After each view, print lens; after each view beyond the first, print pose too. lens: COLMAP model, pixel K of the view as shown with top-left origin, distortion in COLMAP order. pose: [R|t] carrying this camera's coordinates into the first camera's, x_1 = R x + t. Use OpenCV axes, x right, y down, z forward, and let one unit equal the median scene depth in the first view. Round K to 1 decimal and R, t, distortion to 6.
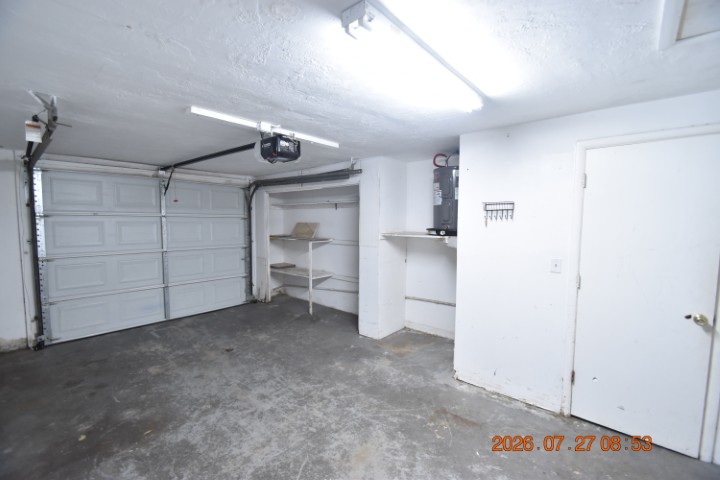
lens RADIAL K [[317.0, 0, 356.1], [0, 317.0, 241.0], [0, 0, 1]] dist [0.011364, -0.018432]
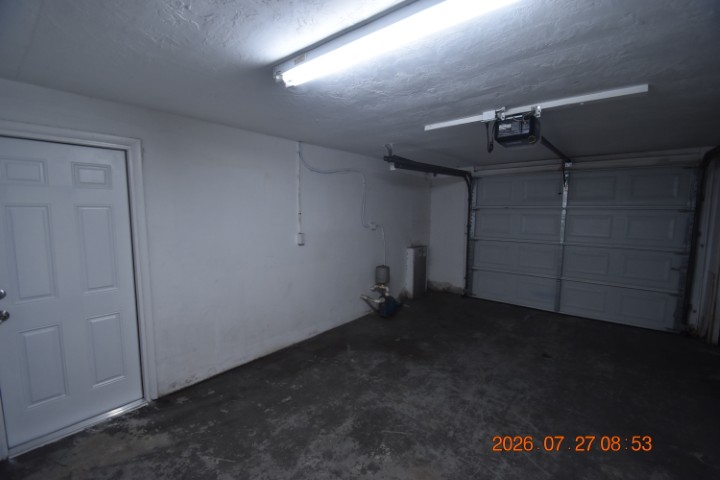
lens RADIAL K [[317.0, 0, 356.1], [0, 317.0, 241.0], [0, 0, 1]] dist [0.011364, -0.018432]
pose [[0.019730, 0.092662, -0.995502, 0.678886], [-0.068968, 0.993450, 0.091104, -0.043277], [0.997424, 0.066860, 0.025992, 0.588933]]
